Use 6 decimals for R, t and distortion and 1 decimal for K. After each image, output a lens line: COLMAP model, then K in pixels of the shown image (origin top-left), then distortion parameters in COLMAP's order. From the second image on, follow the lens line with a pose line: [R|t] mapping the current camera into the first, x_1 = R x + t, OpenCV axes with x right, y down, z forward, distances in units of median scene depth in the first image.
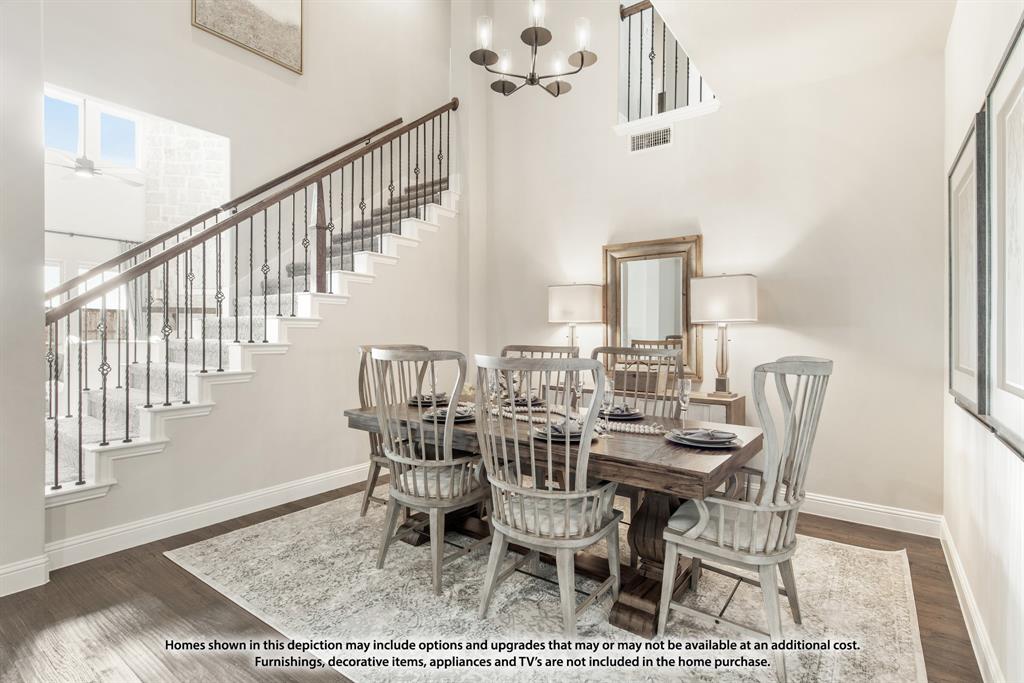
lens RADIAL K [[486.0, 0, 532.6], [0, 486.0, 327.5], [0, 0, 1]] dist [0.019333, 0.000583]
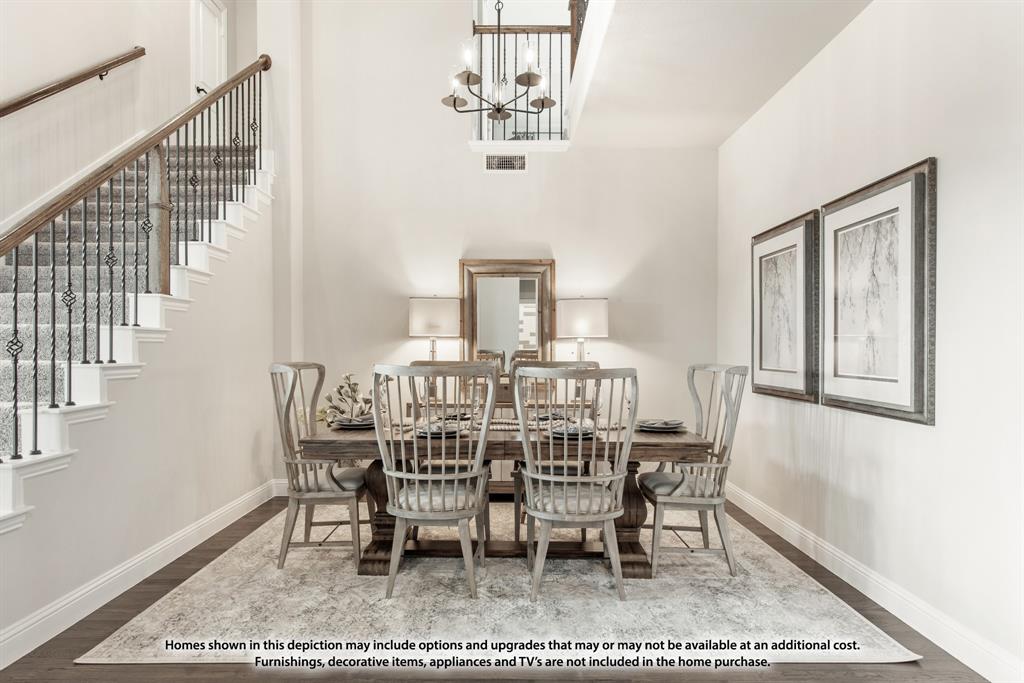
lens RADIAL K [[592.9, 0, 514.2], [0, 592.9, 338.6], [0, 0, 1]] dist [0.035386, -0.005855]
pose [[0.813854, 0.005753, 0.581041, -0.511318], [-0.005323, 0.999983, -0.002445, -0.004601], [-0.581045, -0.001103, 0.813871, -0.051306]]
